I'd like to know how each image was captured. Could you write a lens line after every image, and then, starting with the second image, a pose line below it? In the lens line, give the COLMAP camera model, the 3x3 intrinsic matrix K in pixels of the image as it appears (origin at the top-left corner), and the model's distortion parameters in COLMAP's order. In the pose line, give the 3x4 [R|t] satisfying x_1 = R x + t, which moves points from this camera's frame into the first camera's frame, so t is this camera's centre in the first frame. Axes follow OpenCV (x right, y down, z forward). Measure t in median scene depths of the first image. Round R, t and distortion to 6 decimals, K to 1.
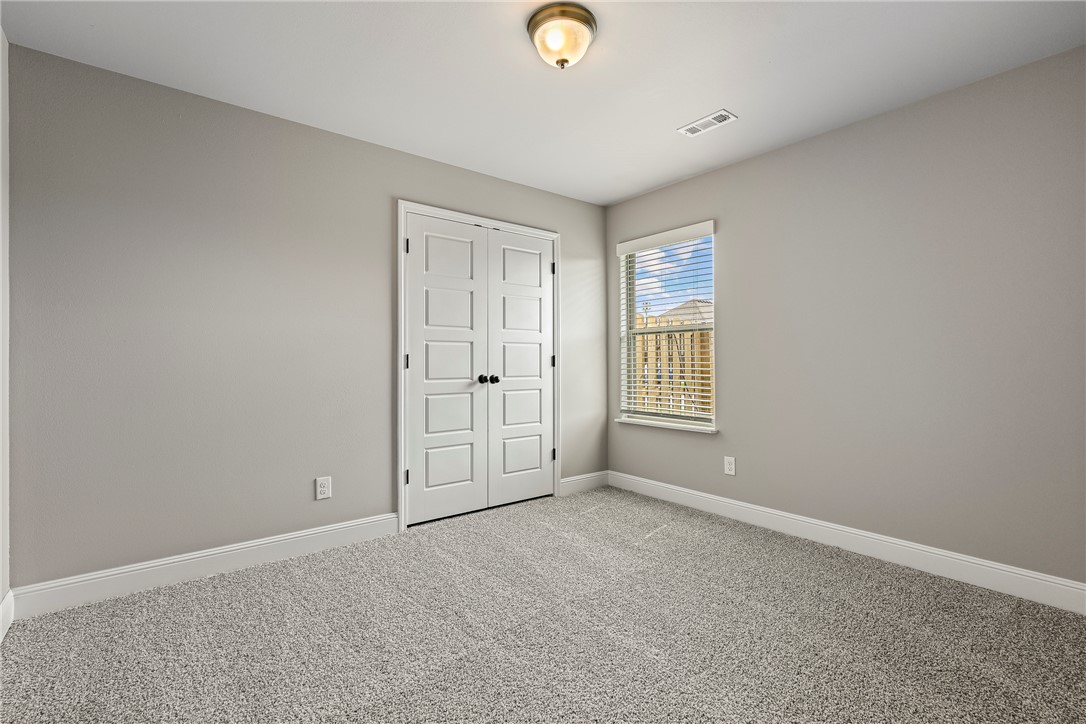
lens RADIAL K [[482.6, 0, 541.6], [0, 482.6, 363.8], [0, 0, 1]] dist [0.000942, -0.000252]
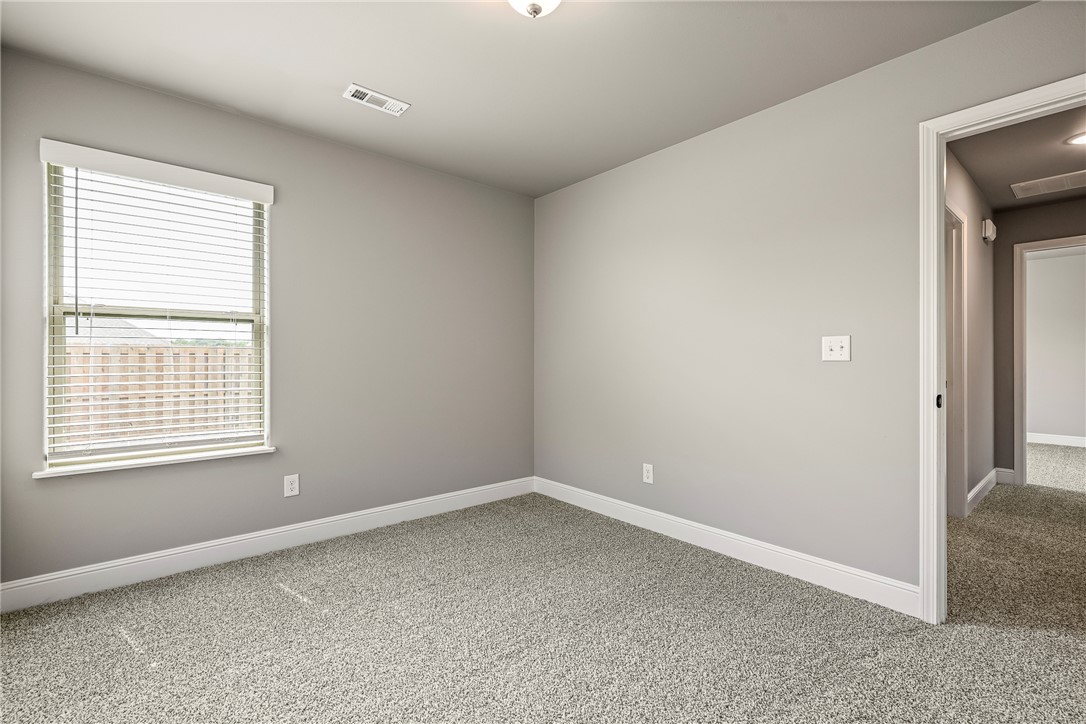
lens RADIAL K [[482.6, 0, 570.5], [0, 482.6, 361.6], [0, 0, 1]] dist [0.000942, -0.000252]
pose [[-0.044248, -0.000810, 0.999020, -0.426793], [0.003663, 0.999993, 0.000973, -0.004739], [-0.999014, 0.003703, -0.044245, 0.489136]]
